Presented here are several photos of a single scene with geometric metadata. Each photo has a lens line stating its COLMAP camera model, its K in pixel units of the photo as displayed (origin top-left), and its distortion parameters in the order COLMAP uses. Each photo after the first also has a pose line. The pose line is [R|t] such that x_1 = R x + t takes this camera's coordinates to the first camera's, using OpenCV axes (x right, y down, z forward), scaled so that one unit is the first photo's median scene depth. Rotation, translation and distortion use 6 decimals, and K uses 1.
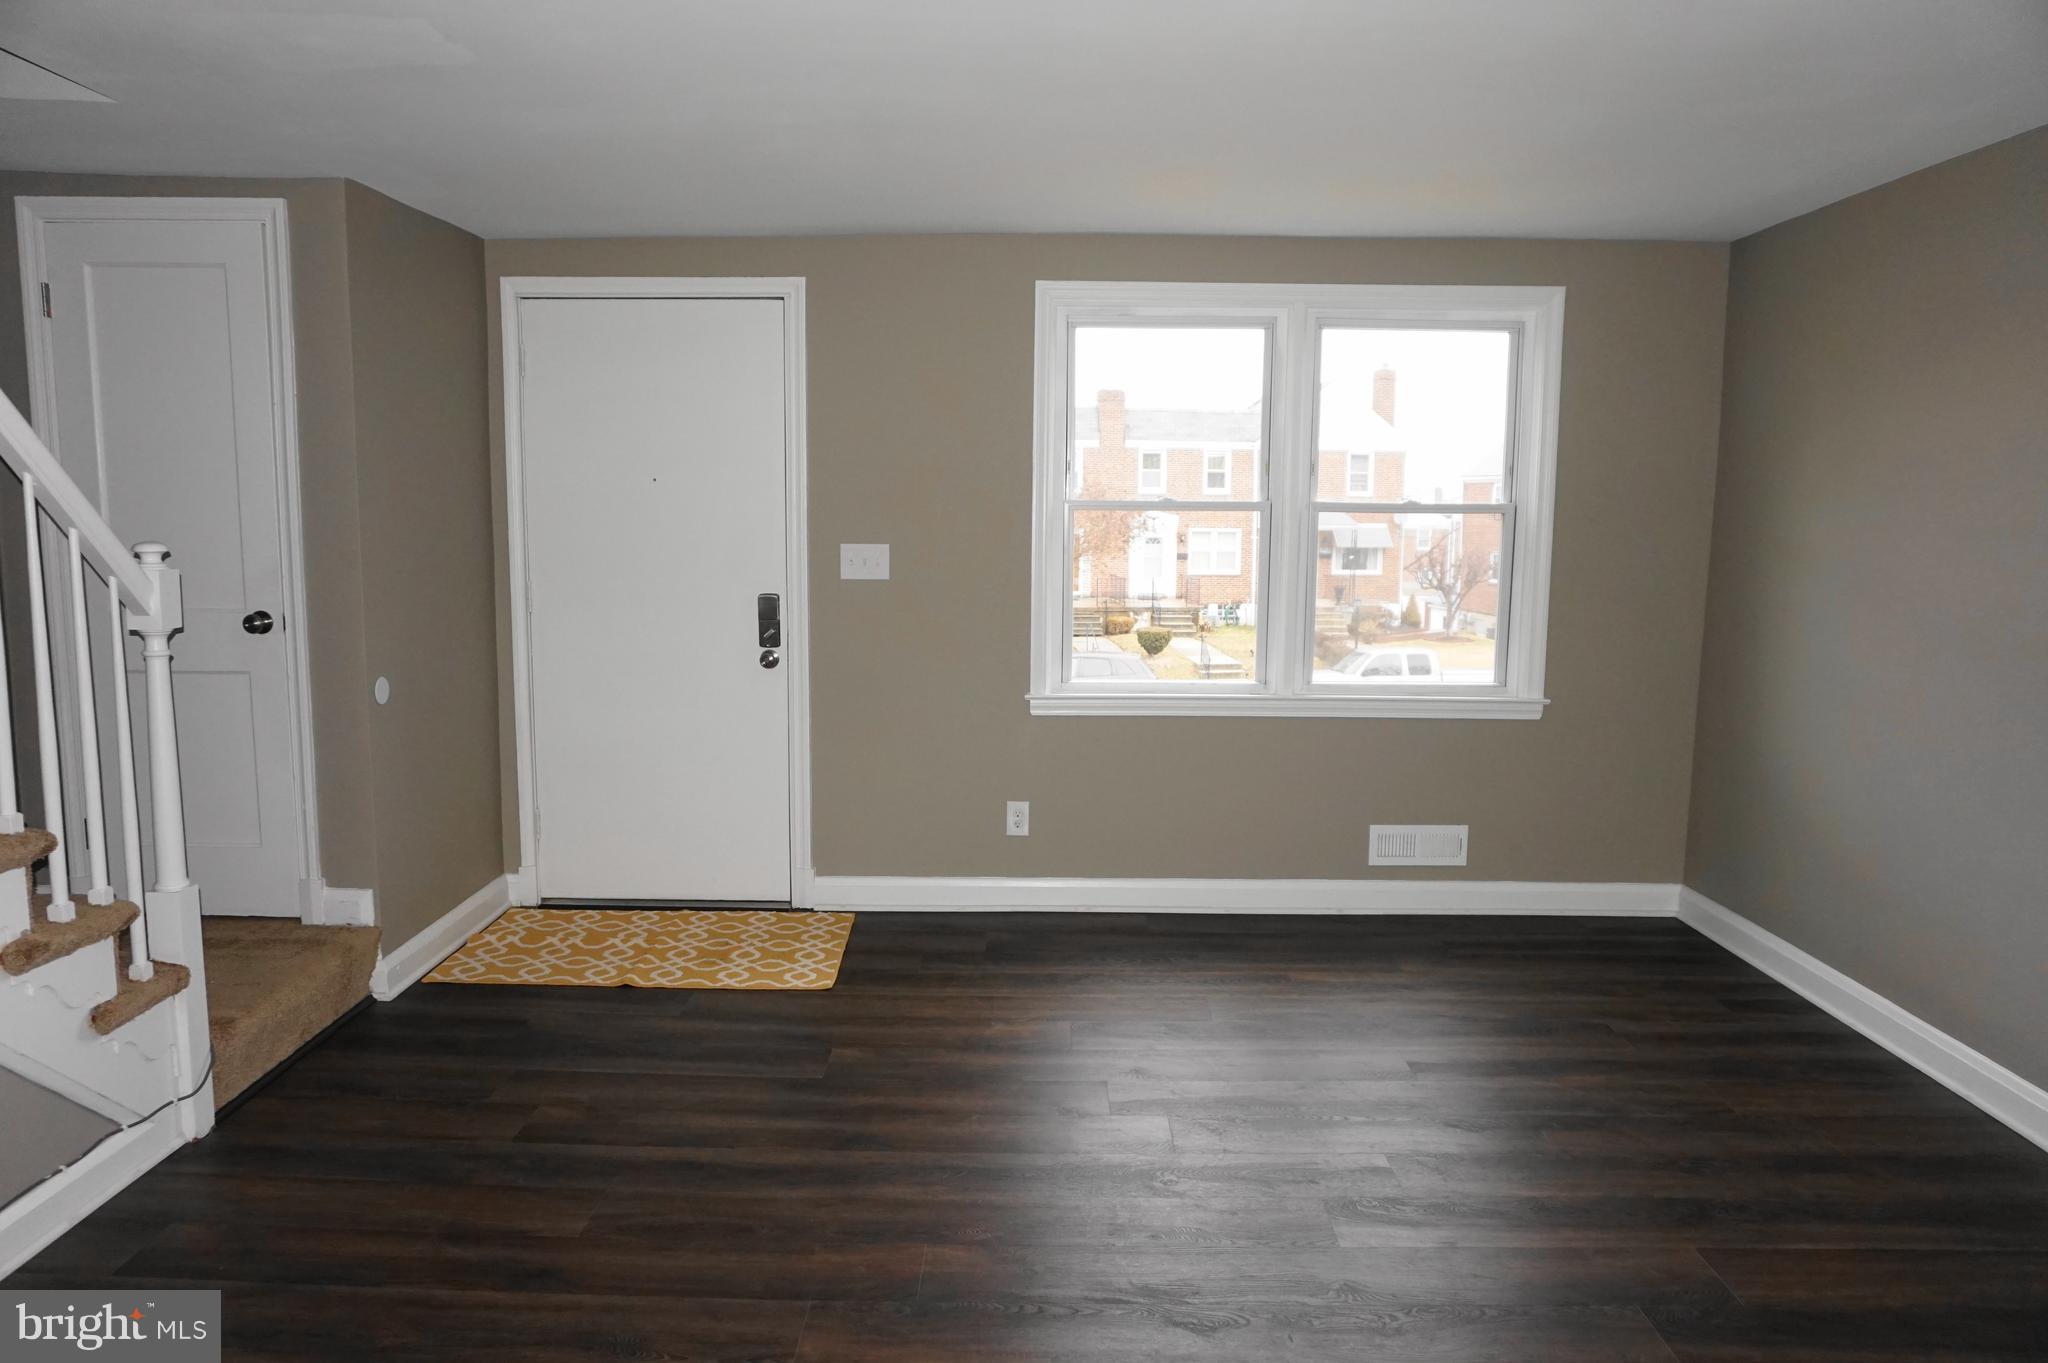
lens RADIAL K [[1371.4, 0, 1045.9], [0, 1371.4, 680.8], [0, 0, 1]] dist [-0.047187, 0.023978]
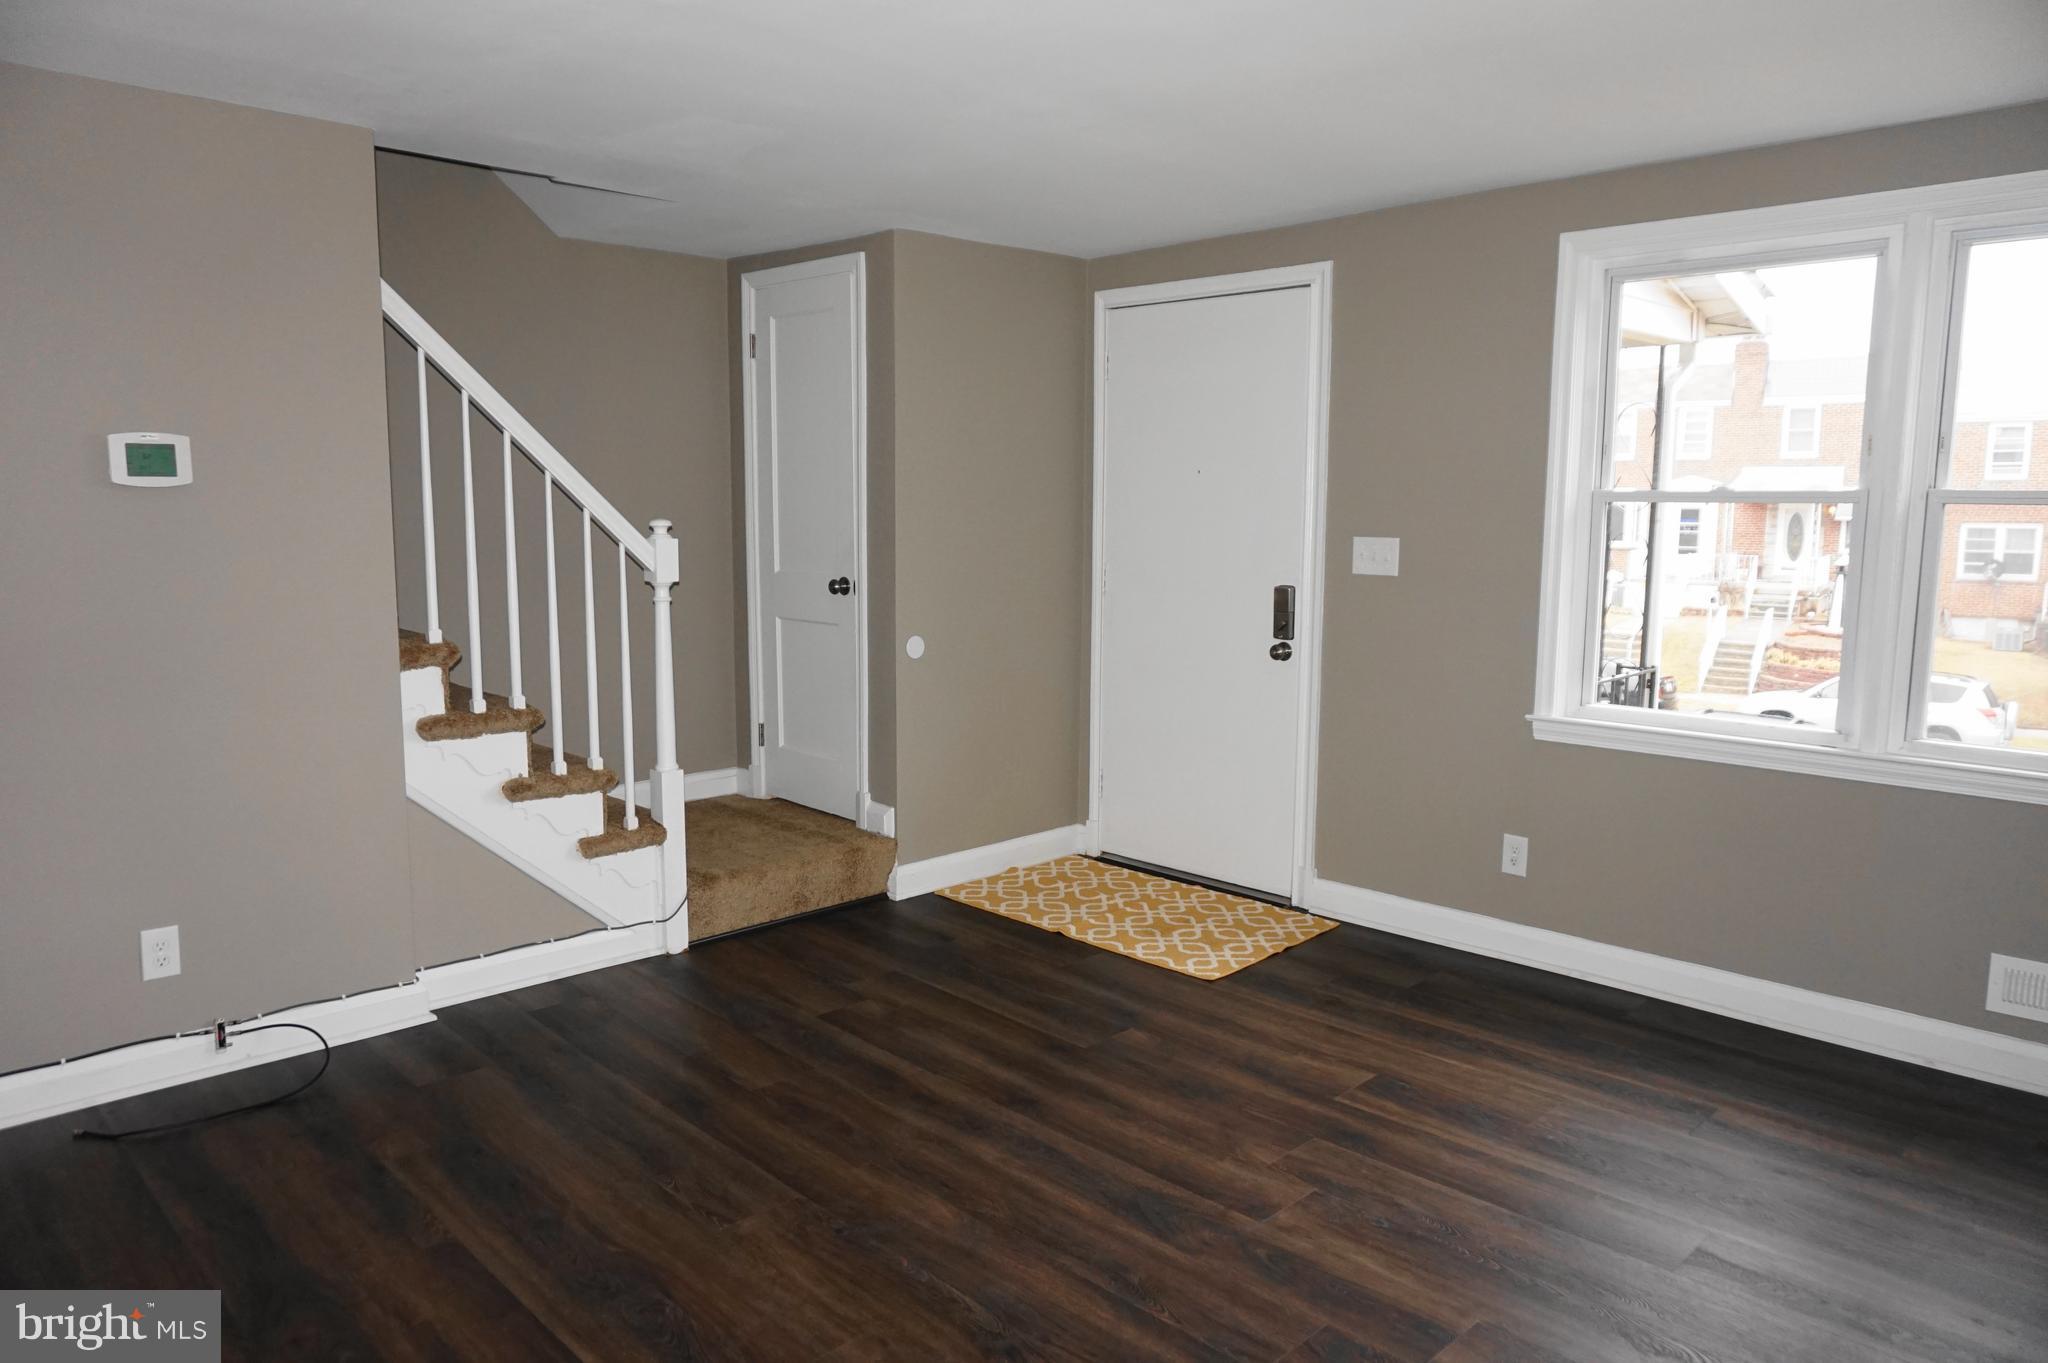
lens RADIAL K [[1371.4, 0, 976.7], [0, 1371.4, 677.5], [0, 0, 1]] dist [-0.047187, 0.023978]
pose [[0.703509, 0.090867, -0.704853, 0.360982], [-0.091137, 0.995139, 0.037327, -0.014251], [0.704818, 0.037978, 0.708371, 0.148340]]
